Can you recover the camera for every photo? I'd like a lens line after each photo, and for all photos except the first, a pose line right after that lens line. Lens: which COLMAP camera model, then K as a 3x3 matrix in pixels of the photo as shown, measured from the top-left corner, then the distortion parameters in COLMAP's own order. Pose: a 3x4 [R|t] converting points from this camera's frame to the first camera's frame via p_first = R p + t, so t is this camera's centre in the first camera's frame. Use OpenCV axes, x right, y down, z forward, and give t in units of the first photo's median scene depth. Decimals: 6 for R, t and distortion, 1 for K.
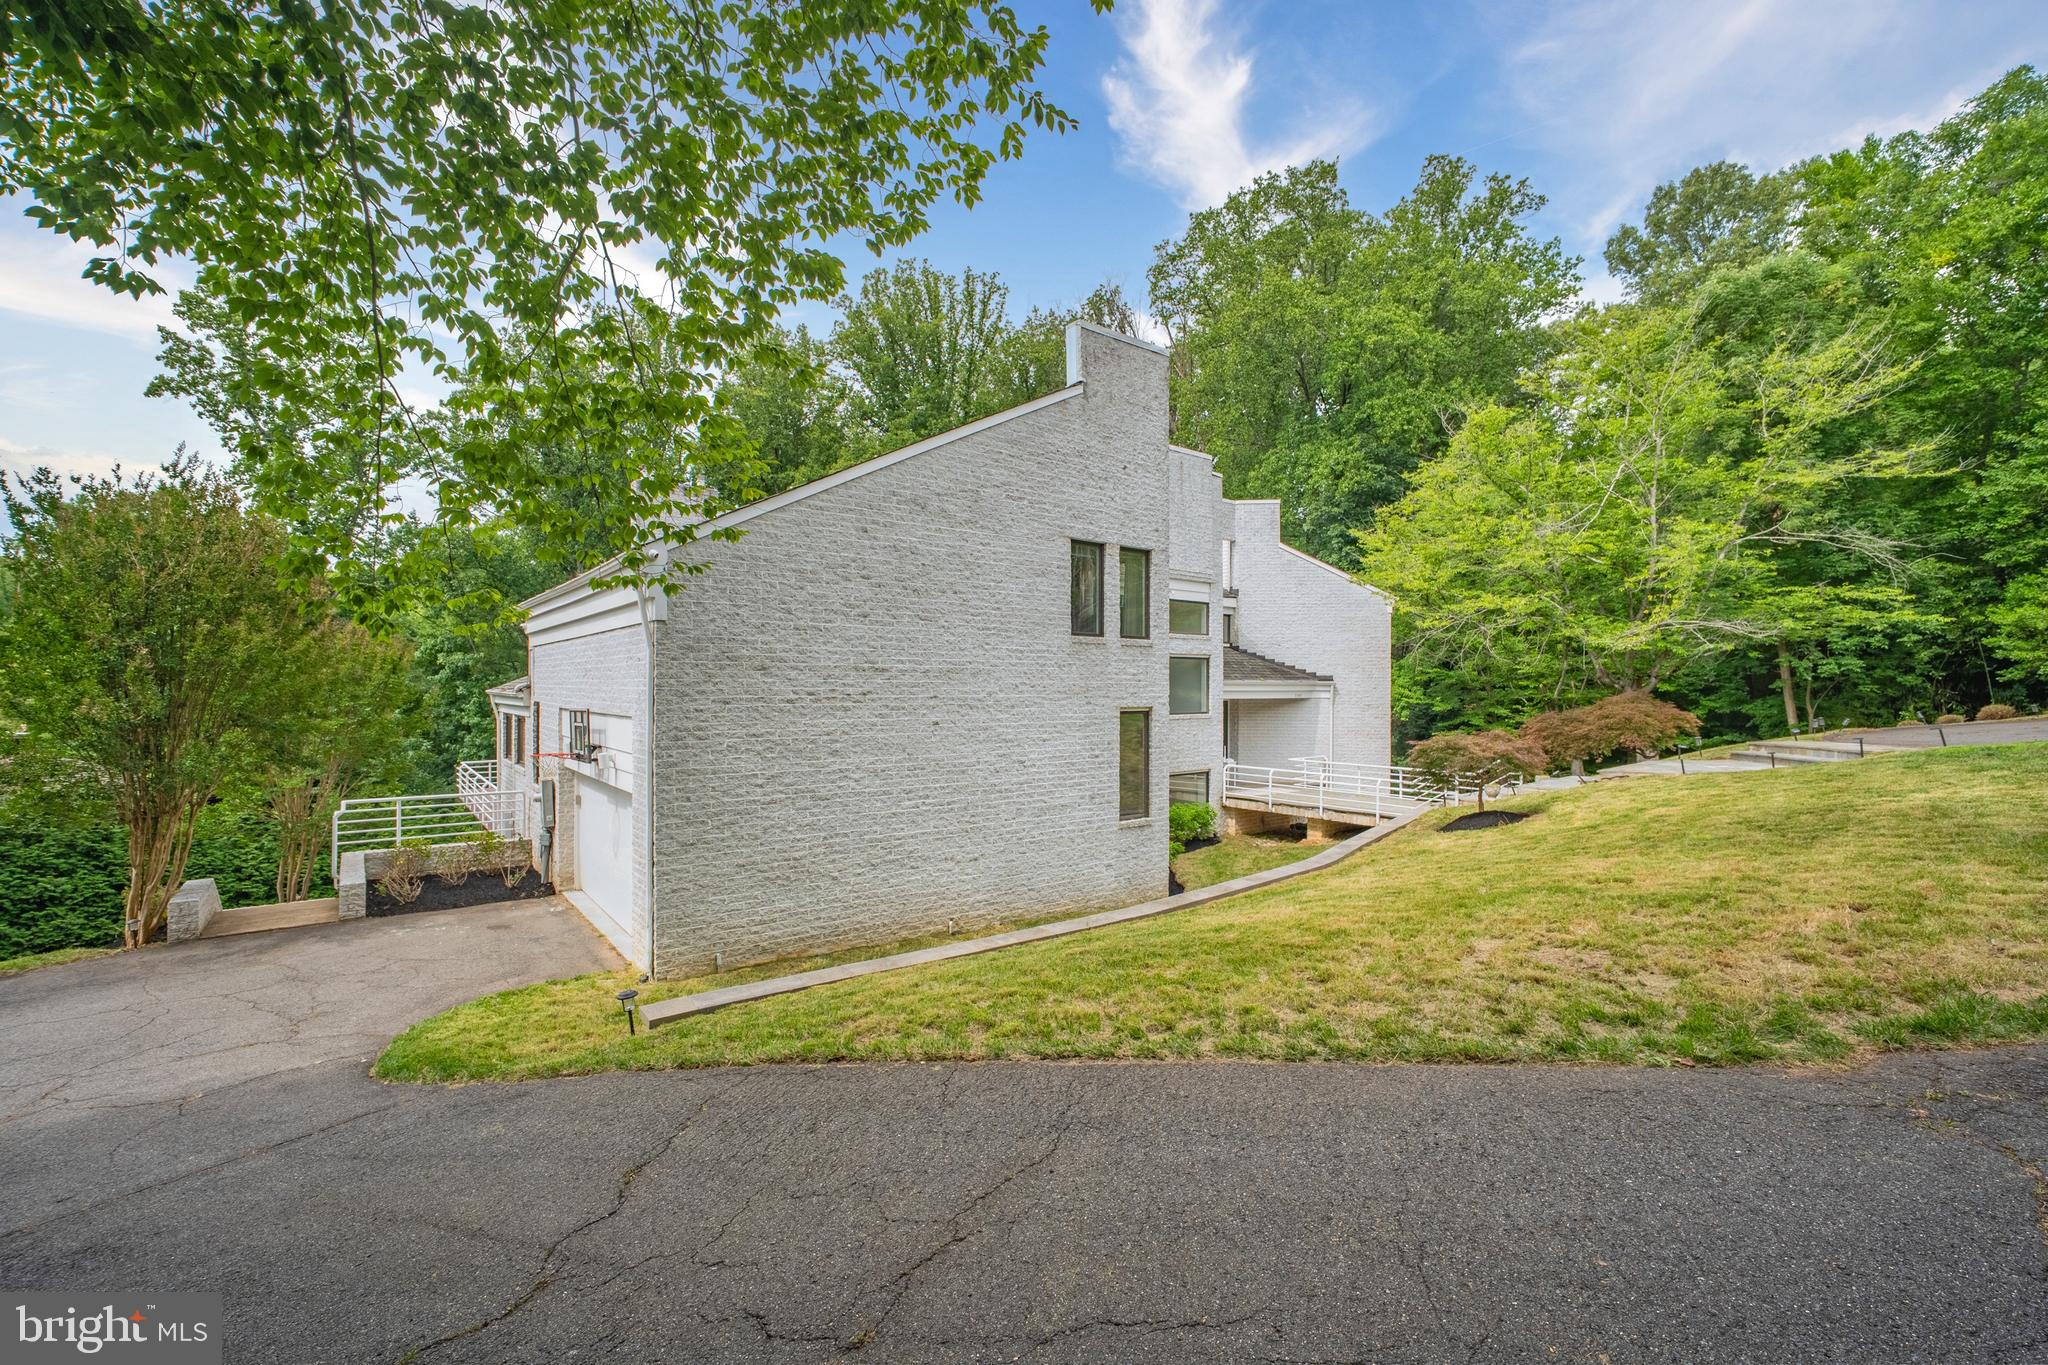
lens RADIAL K [[859.0, 0, 1024.0], [0, 859.0, 682.5], [0, 0, 1]] dist [-0.037612, 0.013681]
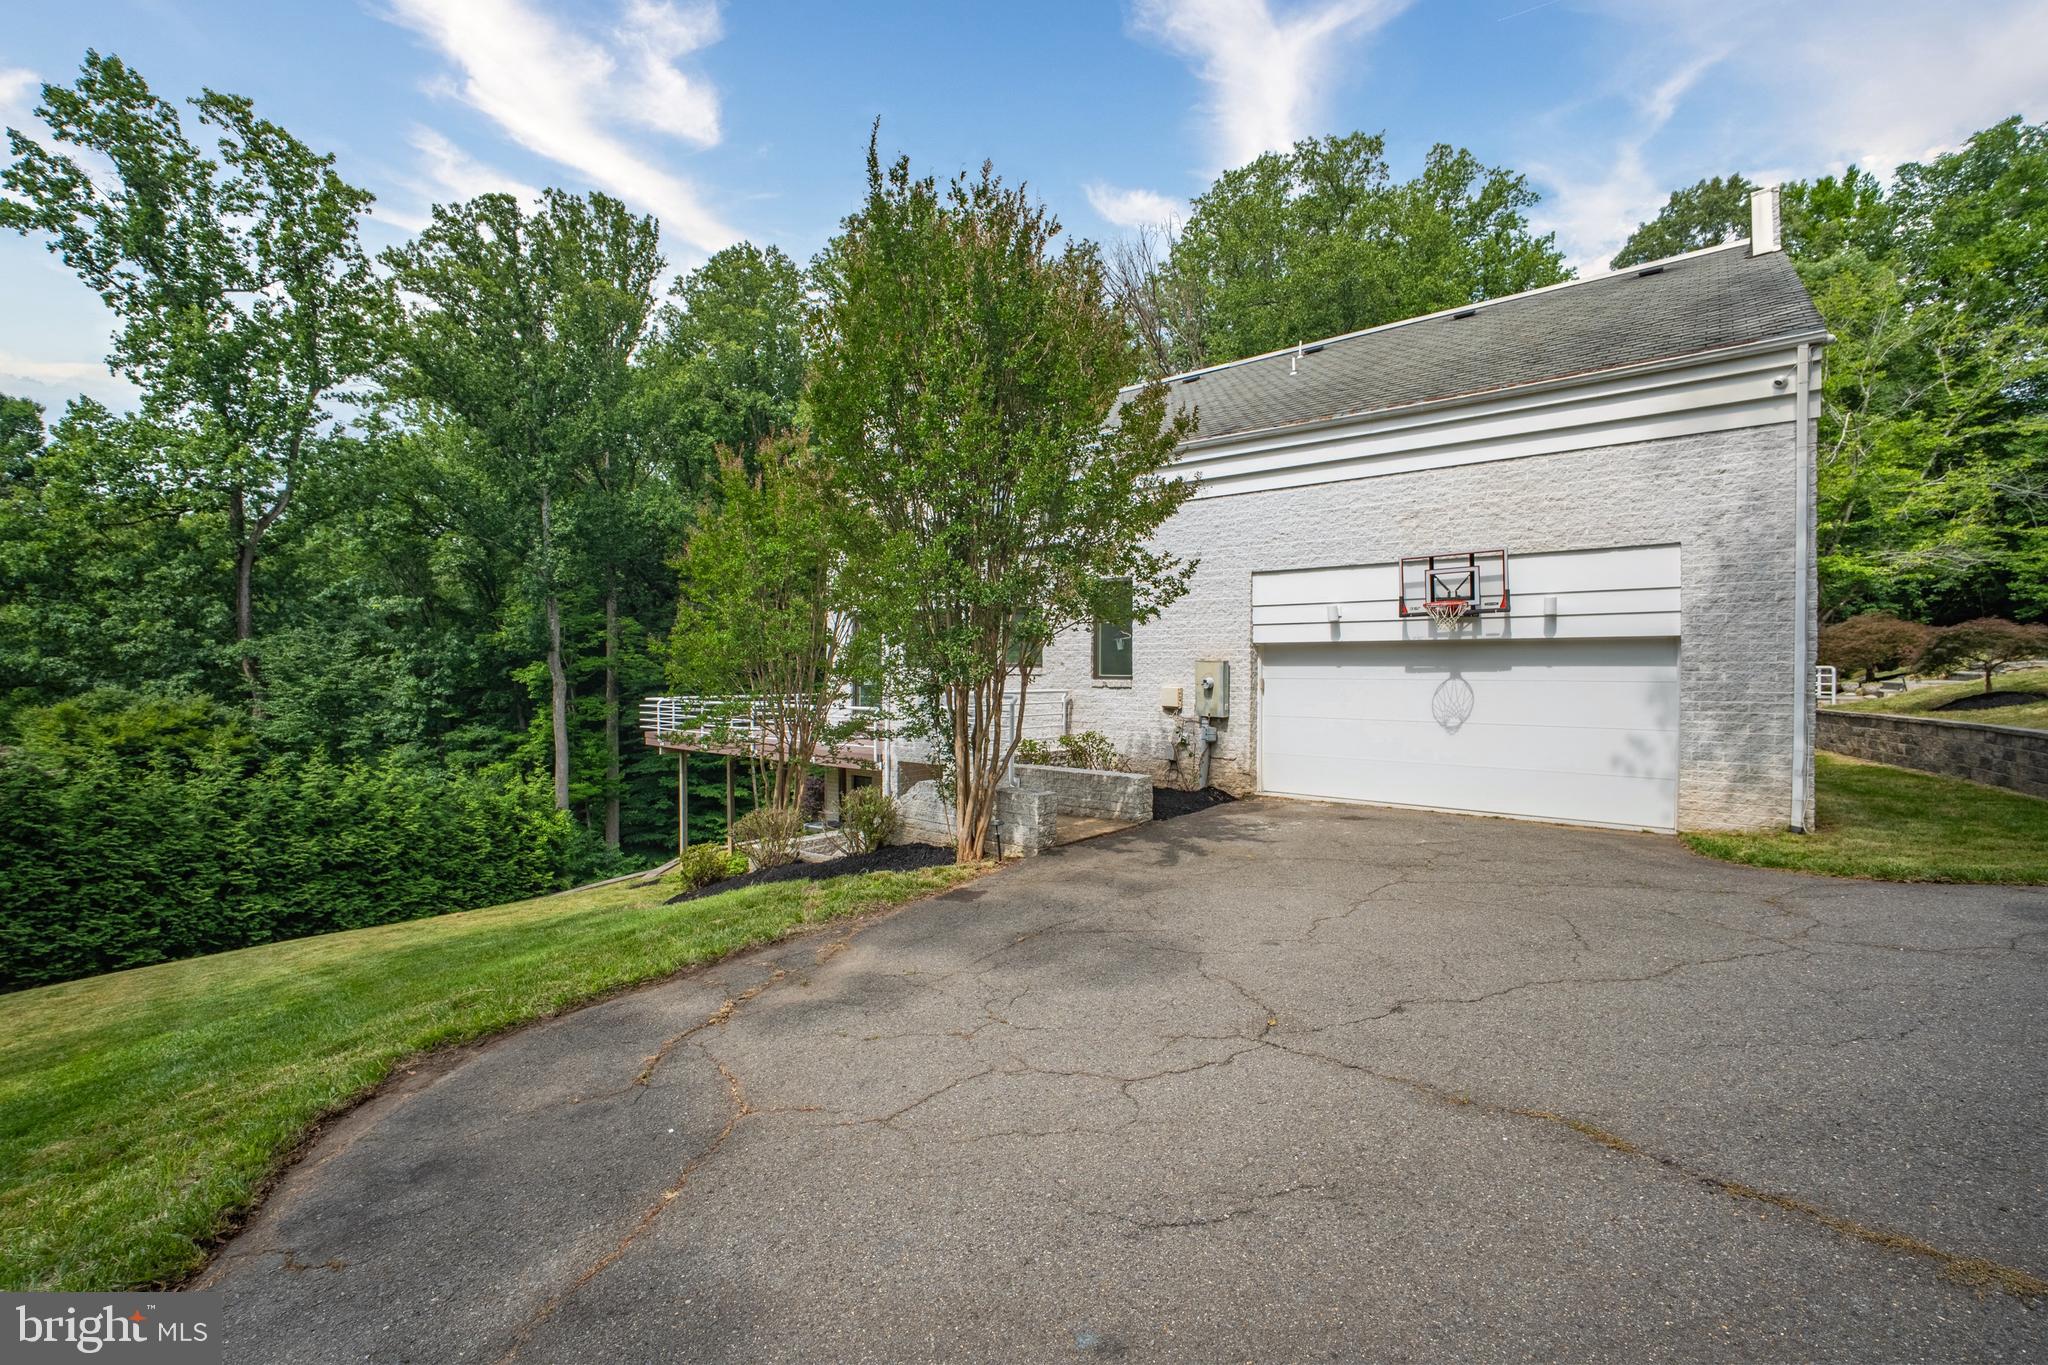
lens RADIAL K [[859.0, 0, 1024.0], [0, 859.0, 682.5], [0, 0, 1]] dist [-0.037612, 0.013681]
pose [[0.974833, -0.005025, 0.222879, -0.382566], [0.000443, 0.999788, 0.020604, 0.047974], [-0.222935, -0.019987, 0.974628, 0.091840]]
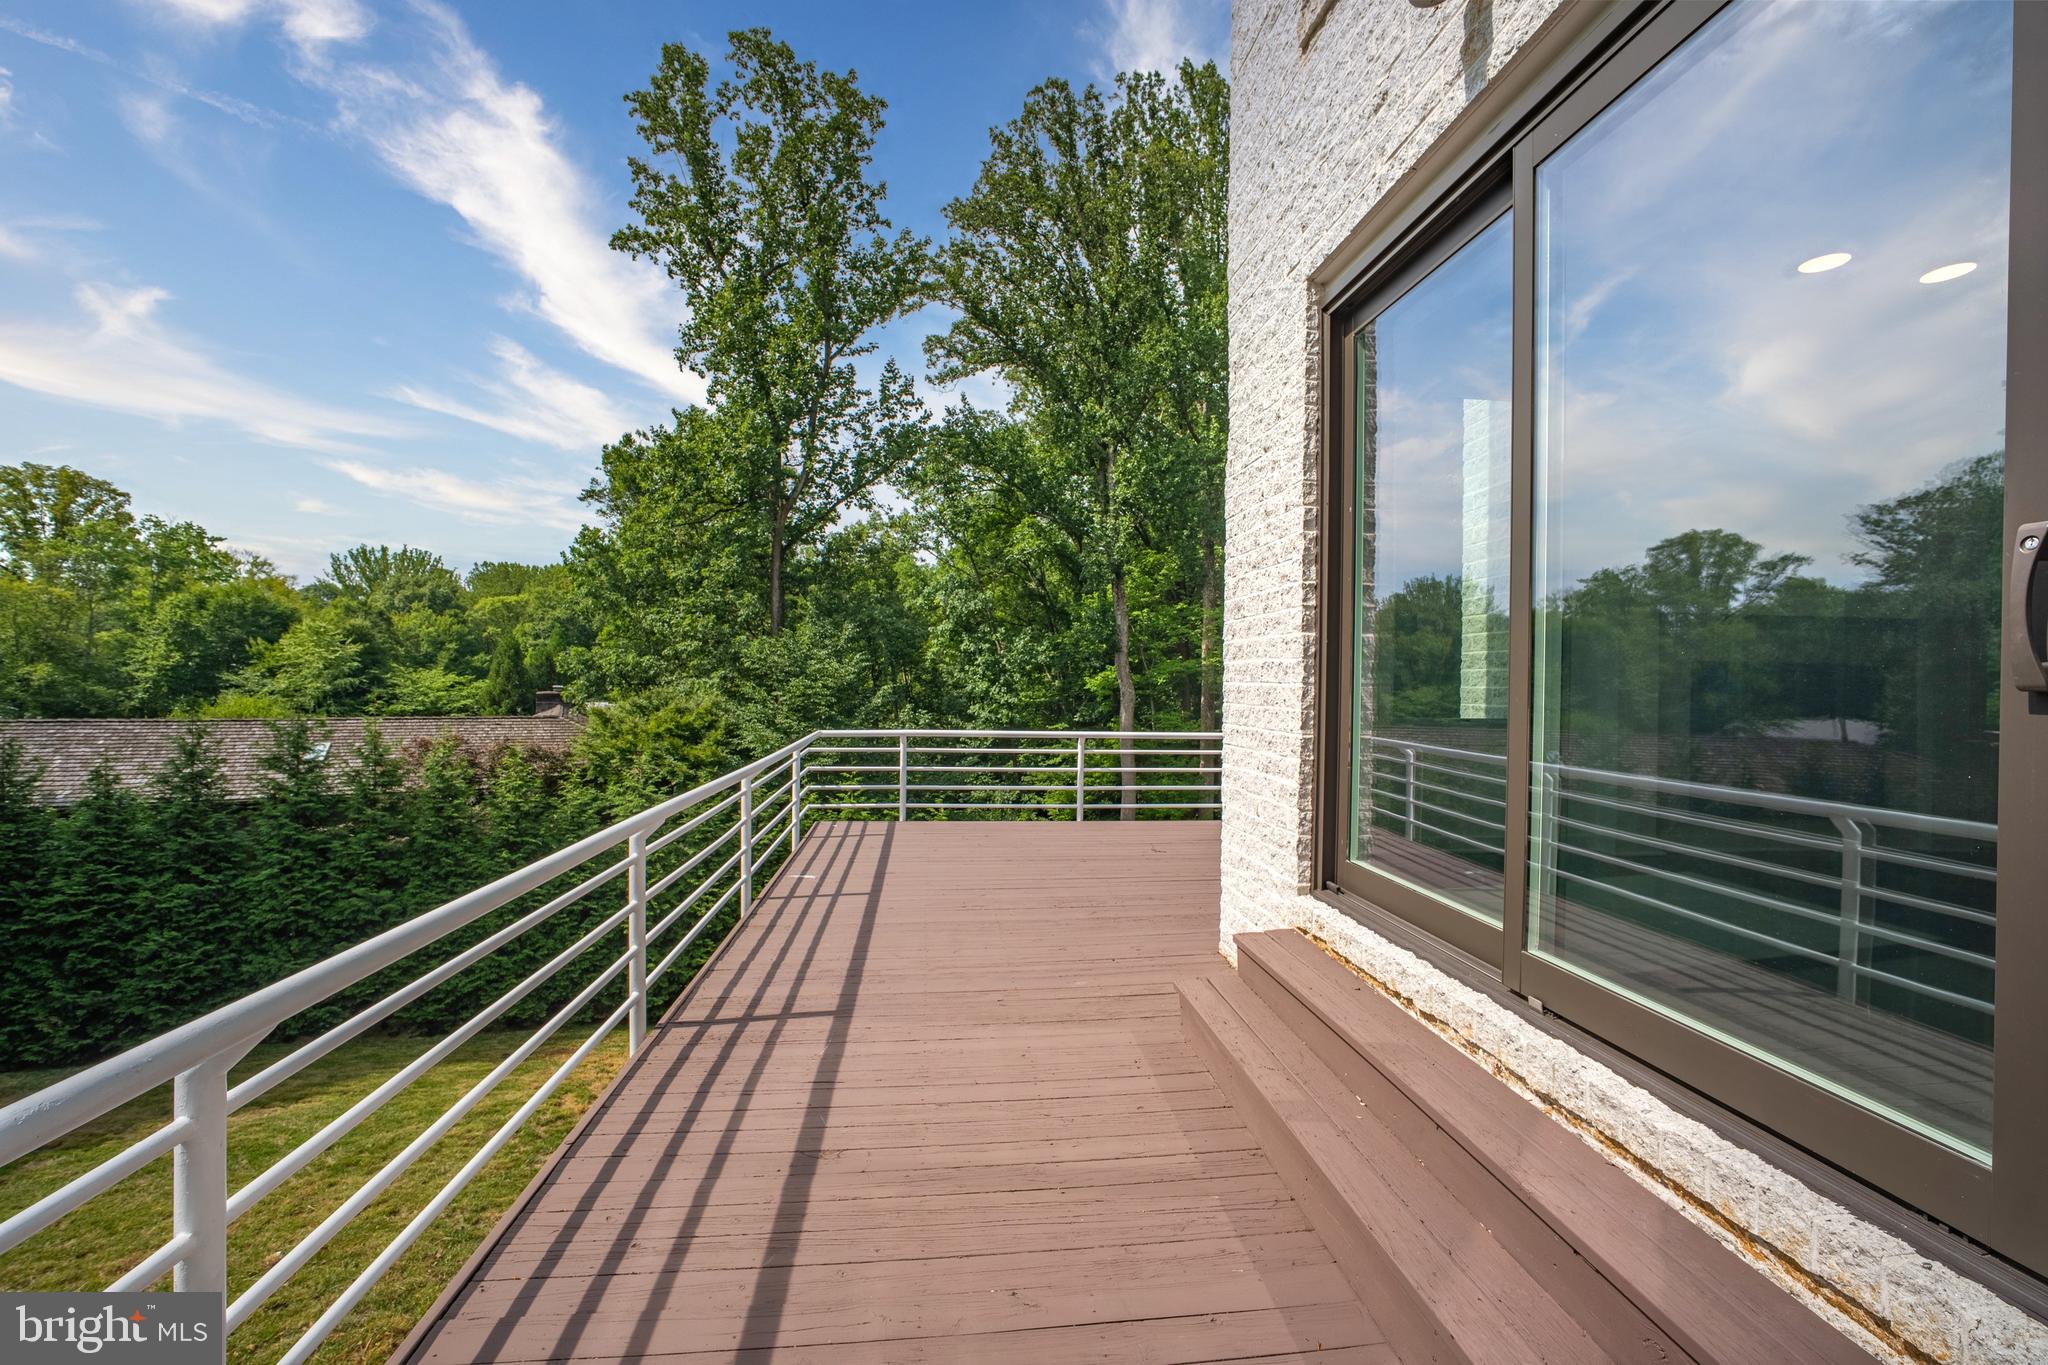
lens RADIAL K [[864.4, 0, 1026.6], [0, 864.4, 678.6], [0, 0, 1]] dist [-0.036477, 0.013925]
pose [[0.851733, 0.009400, -0.523891, -0.344272], [-0.009120, 0.999954, 0.003116, 0.057300], [0.523896, 0.002124, 0.851779, 0.600877]]
